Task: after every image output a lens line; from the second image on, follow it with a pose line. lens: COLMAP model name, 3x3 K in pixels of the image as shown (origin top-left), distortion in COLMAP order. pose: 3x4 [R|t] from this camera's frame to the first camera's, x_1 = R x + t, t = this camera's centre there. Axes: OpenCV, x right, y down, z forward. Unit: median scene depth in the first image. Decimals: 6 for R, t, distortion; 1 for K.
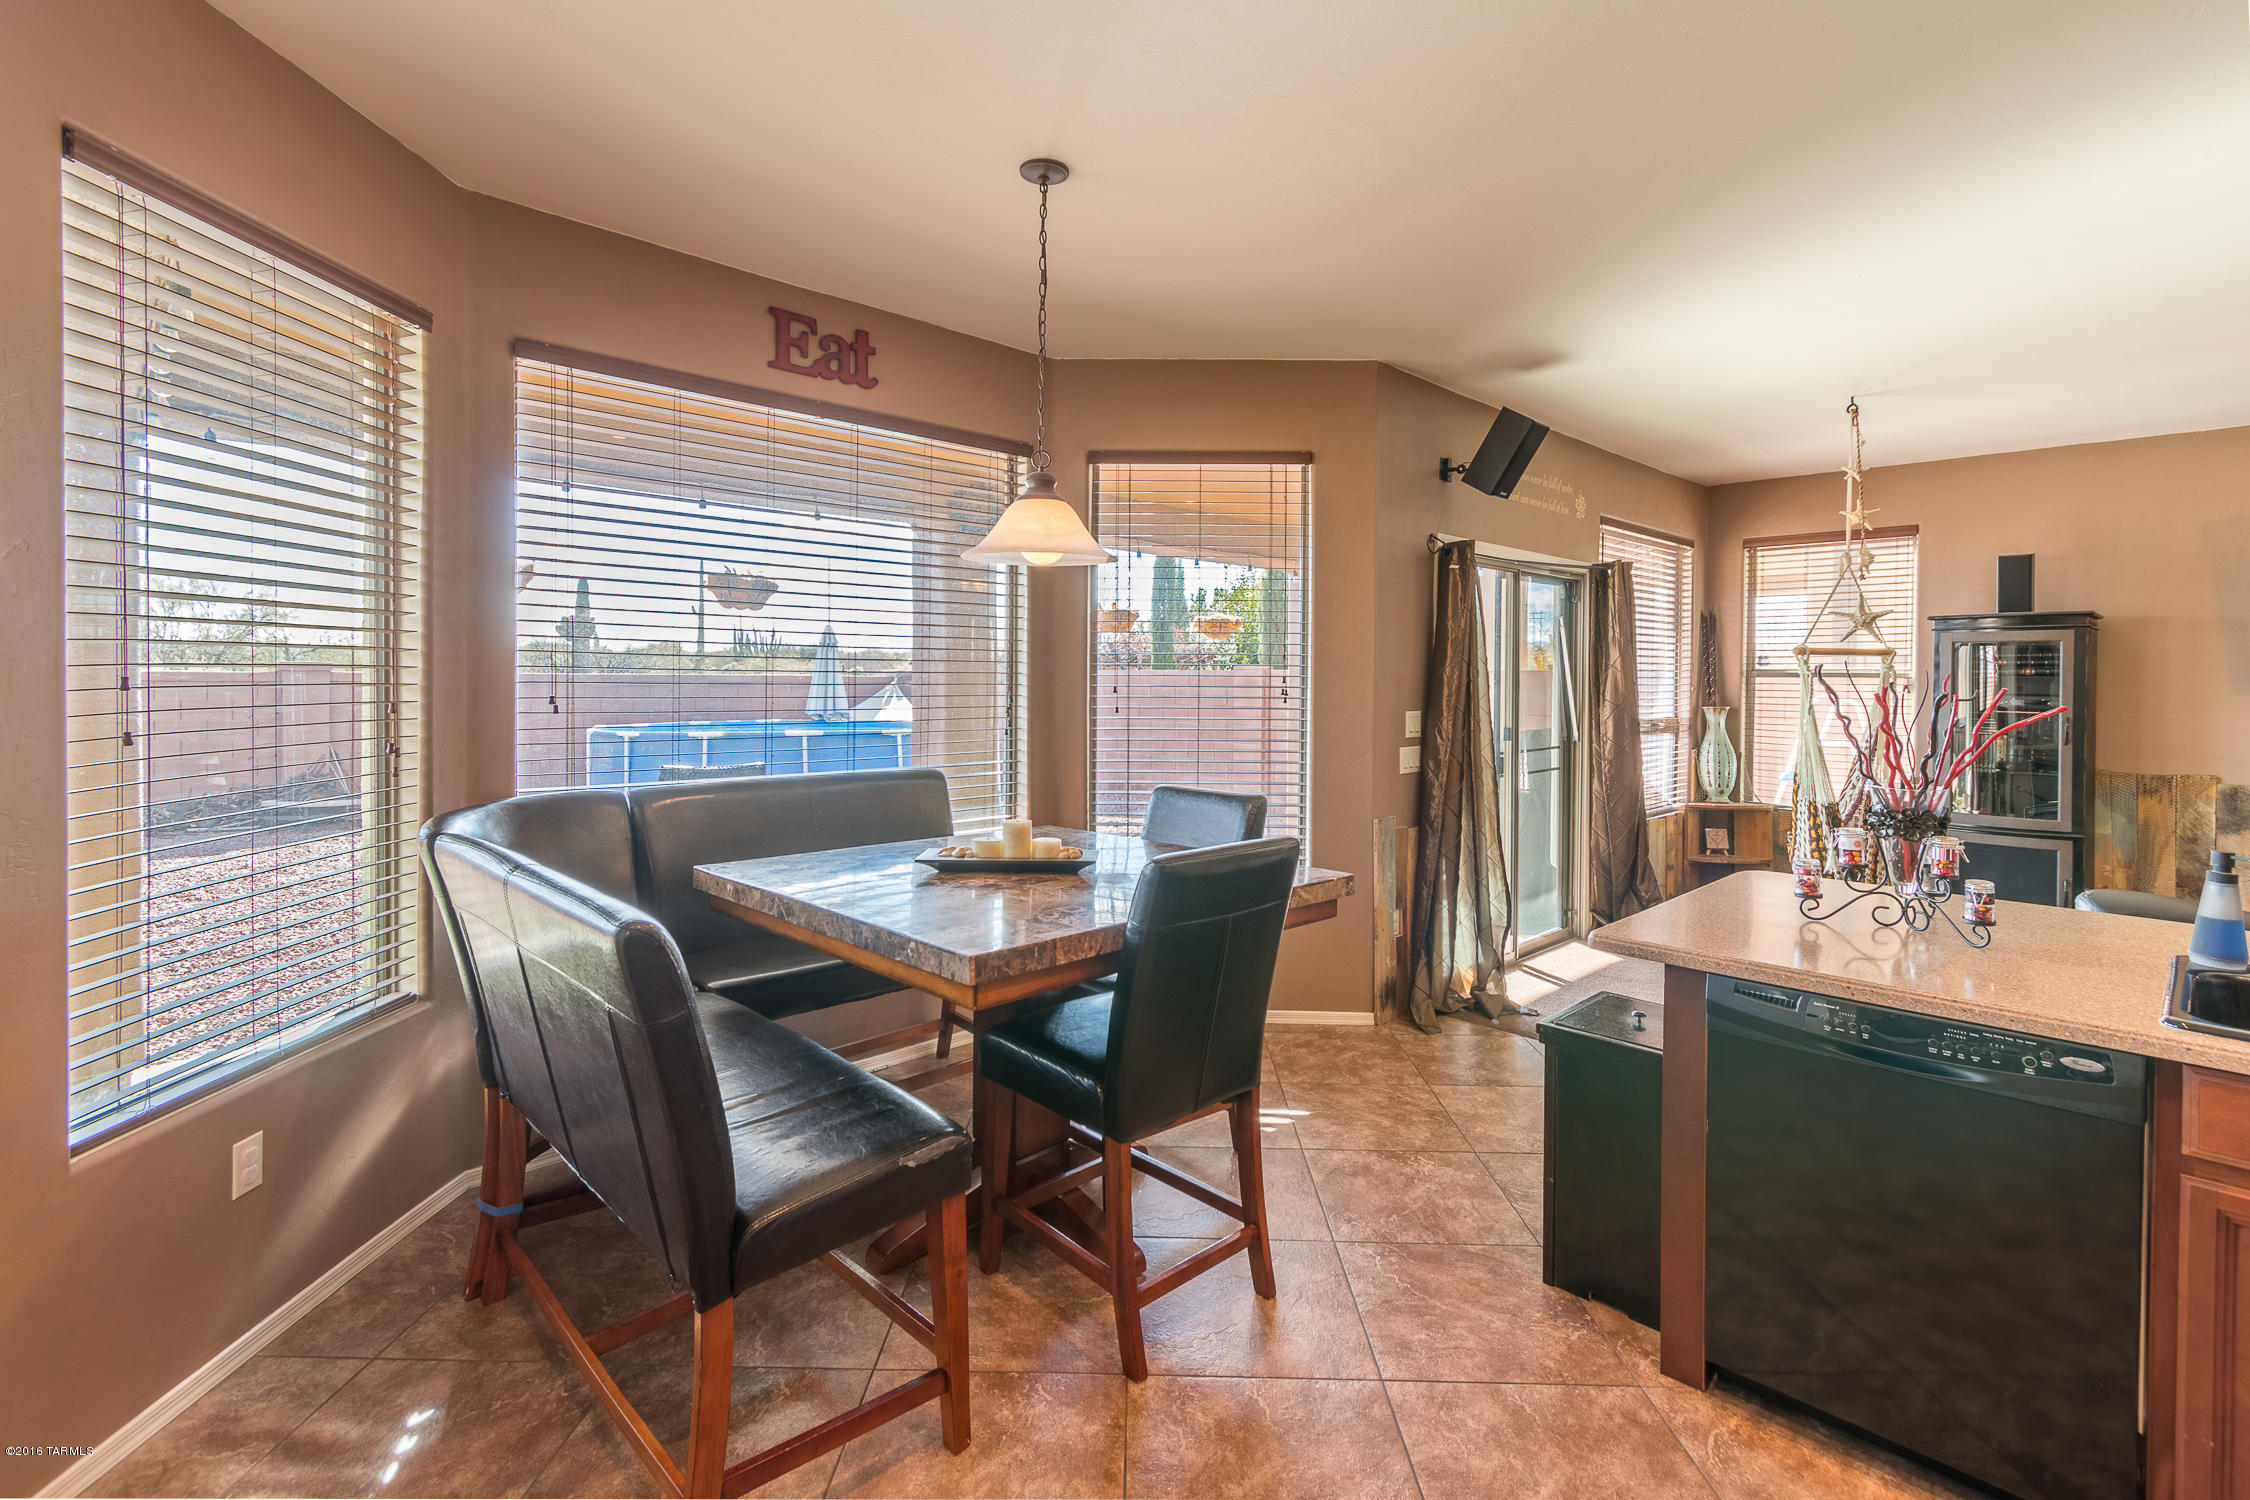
lens RADIAL K [[1032.7, 0, 1154.0], [0, 1032.7, 675.1], [0, 0, 1]] dist [-0.000021, 0.000007]
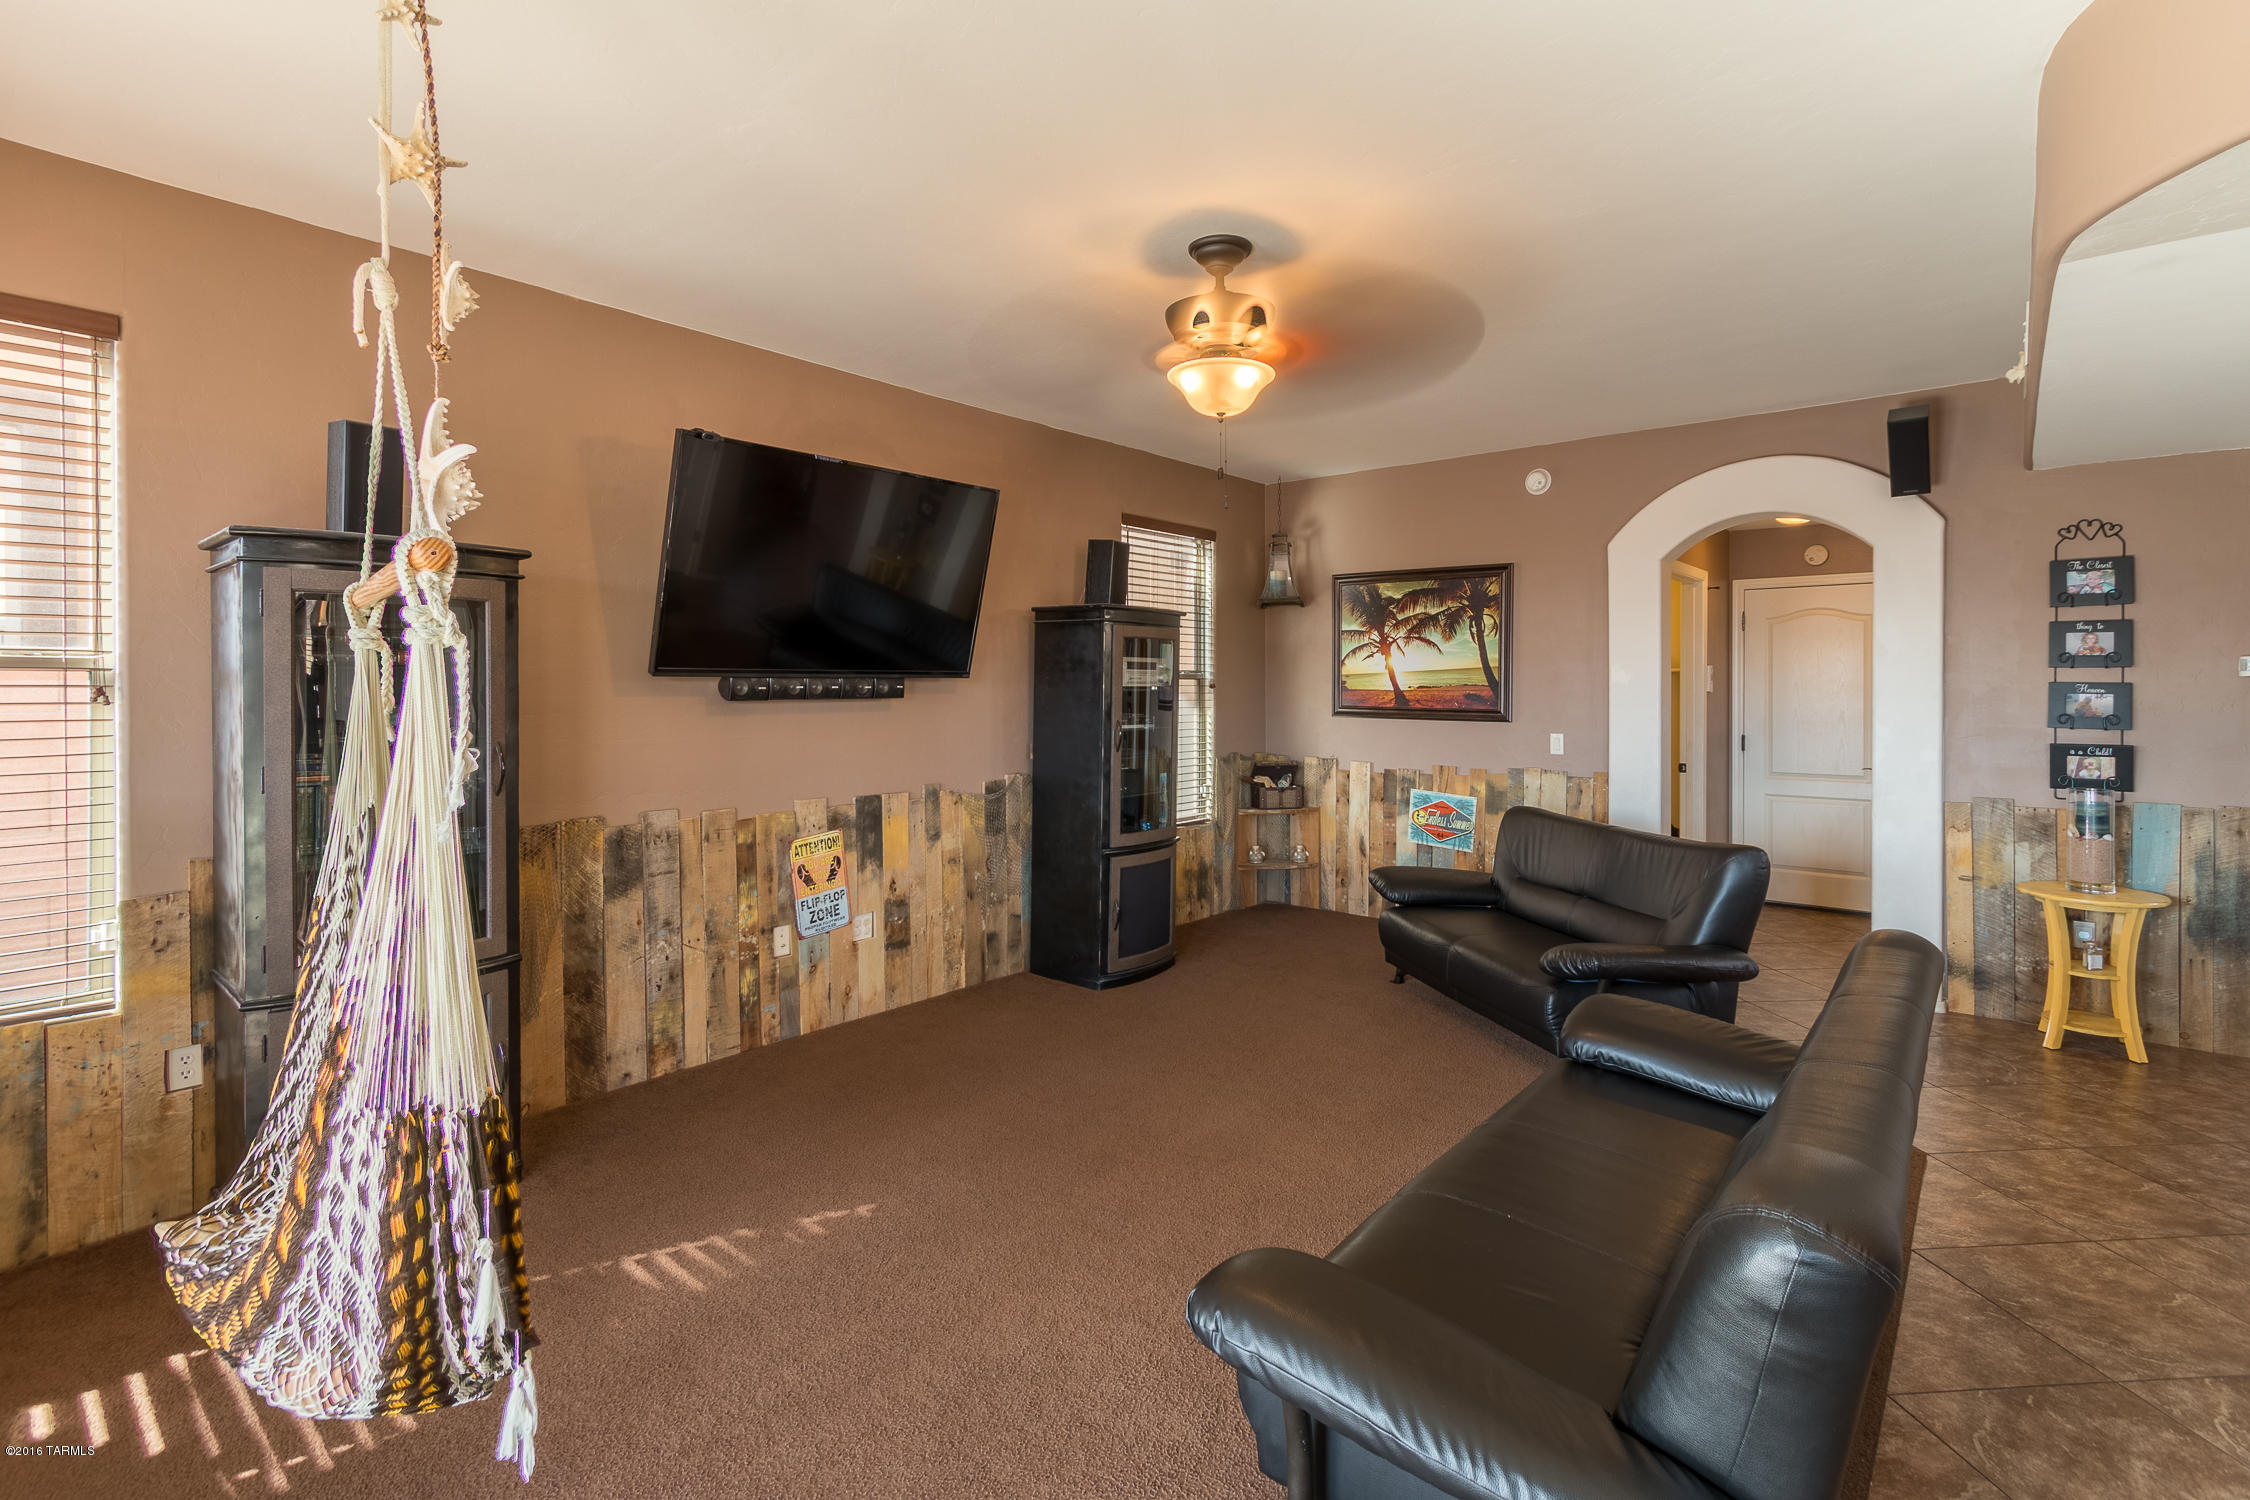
lens RADIAL K [[1073.4, 0, 1134.9], [0, 1073.4, 696.9], [0, 0, 1]] dist [0.001135, 0.000142]
pose [[-0.050692, -0.020458, 0.998505, 0.308489], [-0.000018, 0.999790, 0.020484, 0.004627], [-0.998714, 0.001020, -0.050682, 0.689548]]
